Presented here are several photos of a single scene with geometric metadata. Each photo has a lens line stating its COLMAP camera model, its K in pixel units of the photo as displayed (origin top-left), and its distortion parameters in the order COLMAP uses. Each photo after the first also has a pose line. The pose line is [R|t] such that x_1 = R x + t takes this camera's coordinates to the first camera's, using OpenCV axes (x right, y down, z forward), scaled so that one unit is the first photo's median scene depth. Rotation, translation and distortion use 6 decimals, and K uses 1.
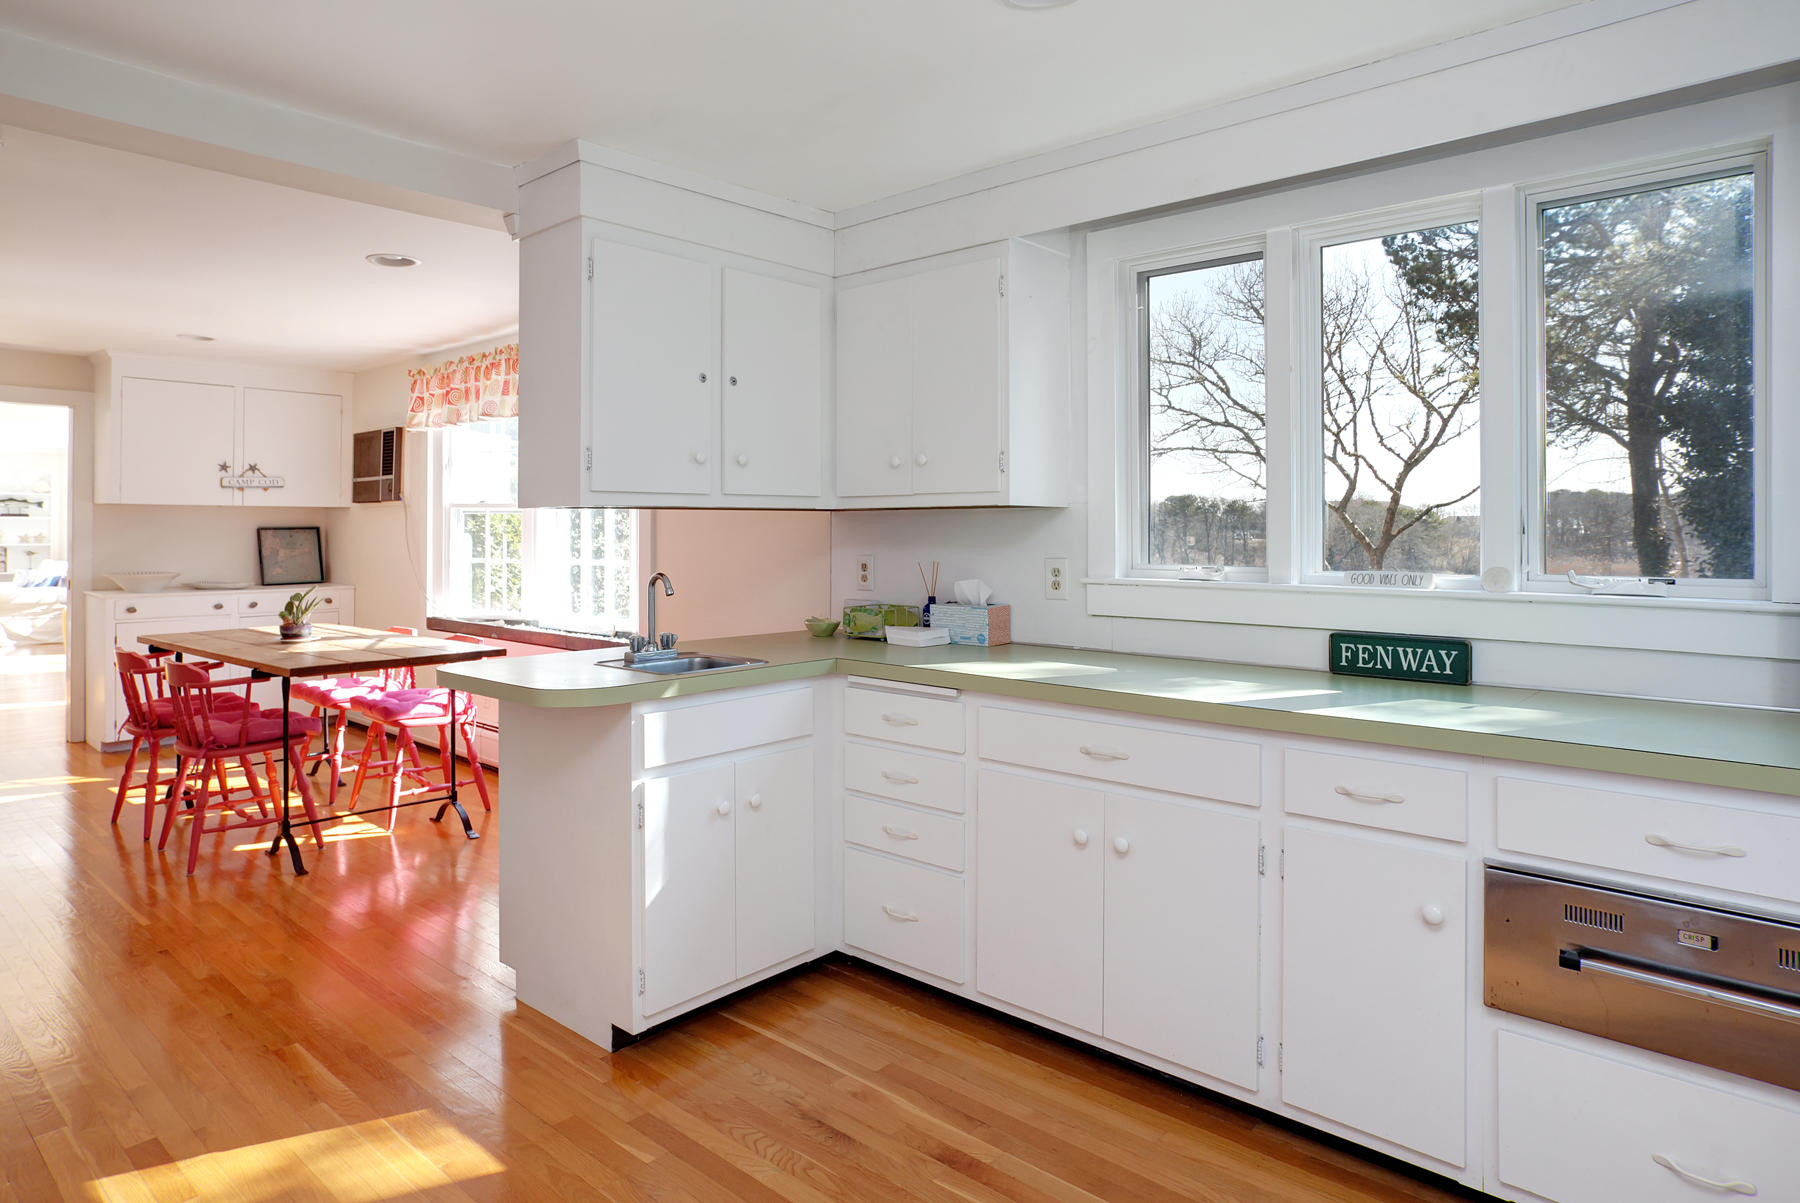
lens RADIAL K [[1028.2, 0, 900.4], [0, 1028.2, 551.4], [0, 0, 1]] dist [-0.003425, -0.000292]
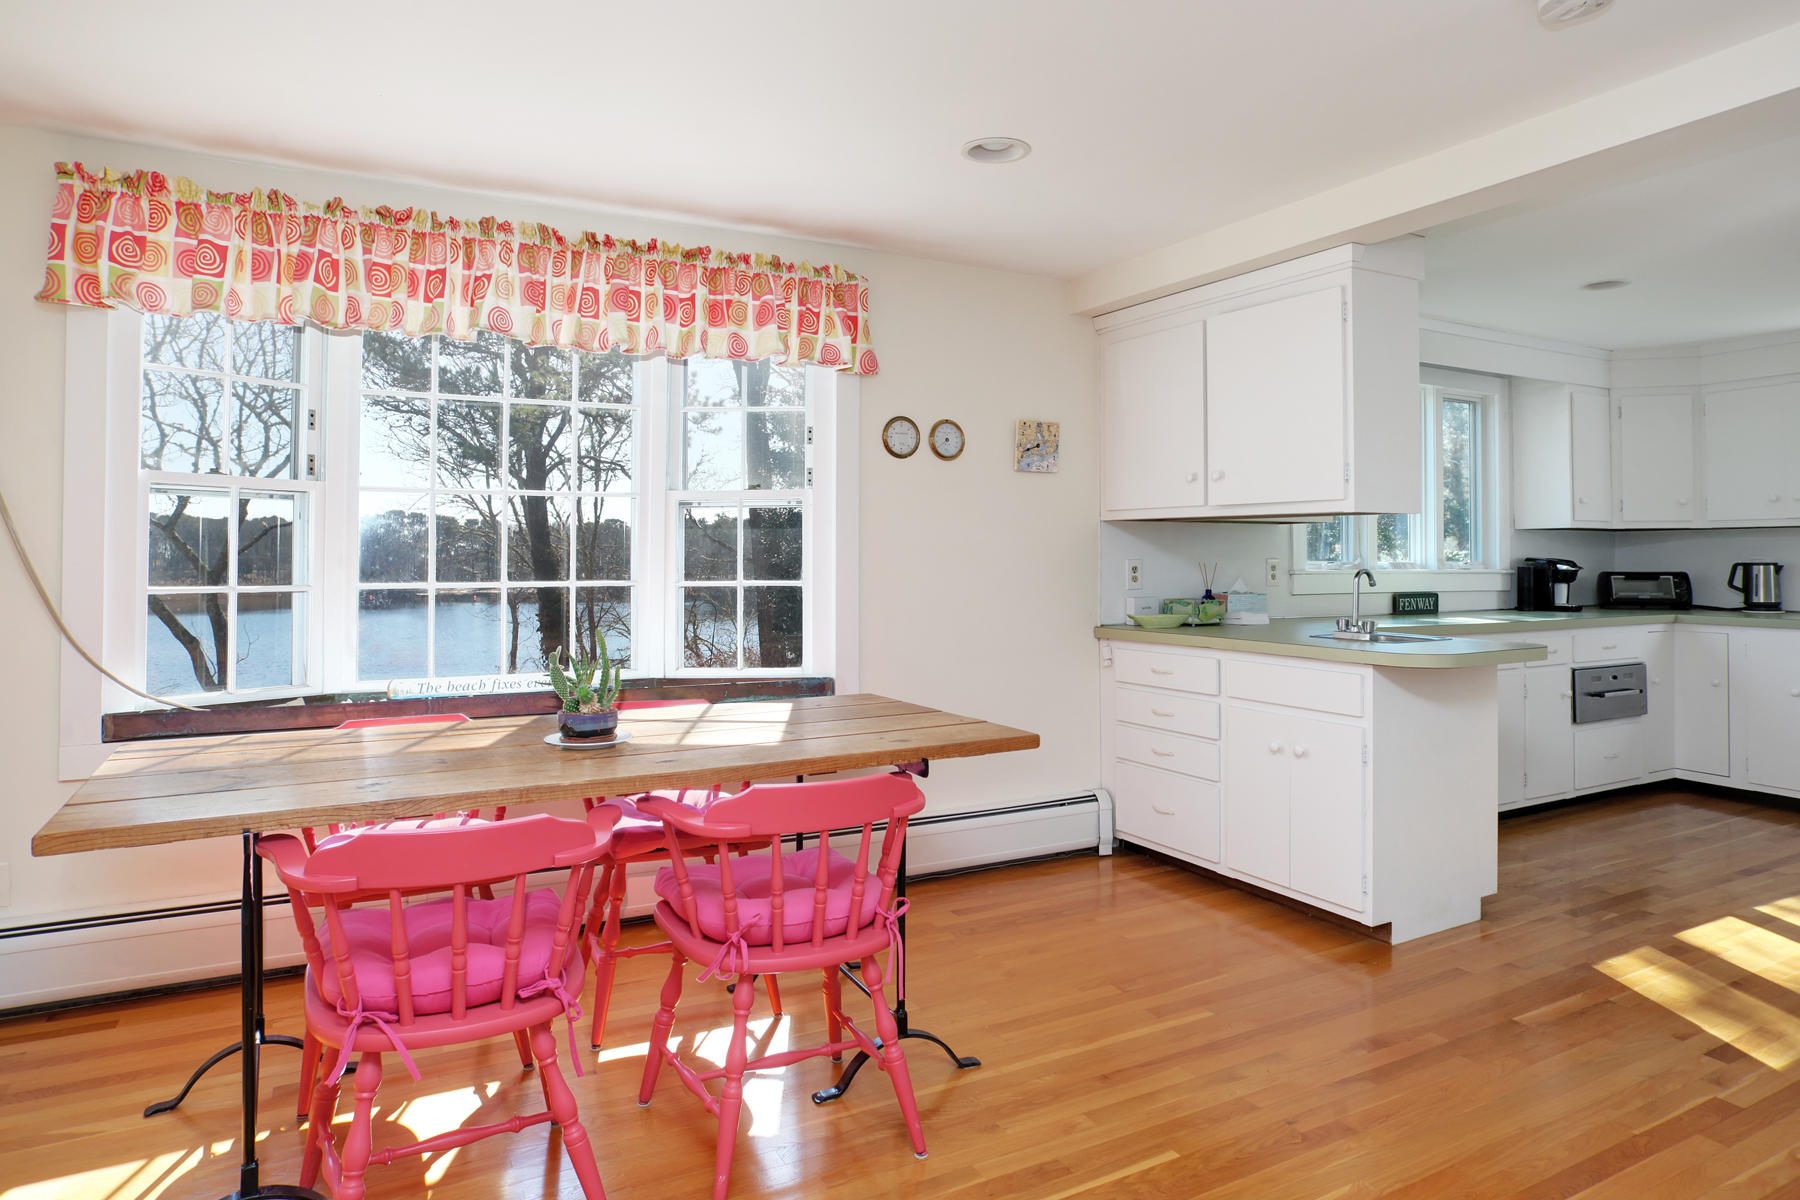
lens RADIAL K [[1028.2, 0, 900.4], [0, 1028.2, 549.9], [0, 0, 1]] dist [-0.003425, -0.000292]
pose [[0.375814, 0.009703, 0.926644, -1.338222], [0.014222, 0.999767, -0.016237, 0.010783], [-0.926586, 0.019281, 0.375589, 0.873227]]
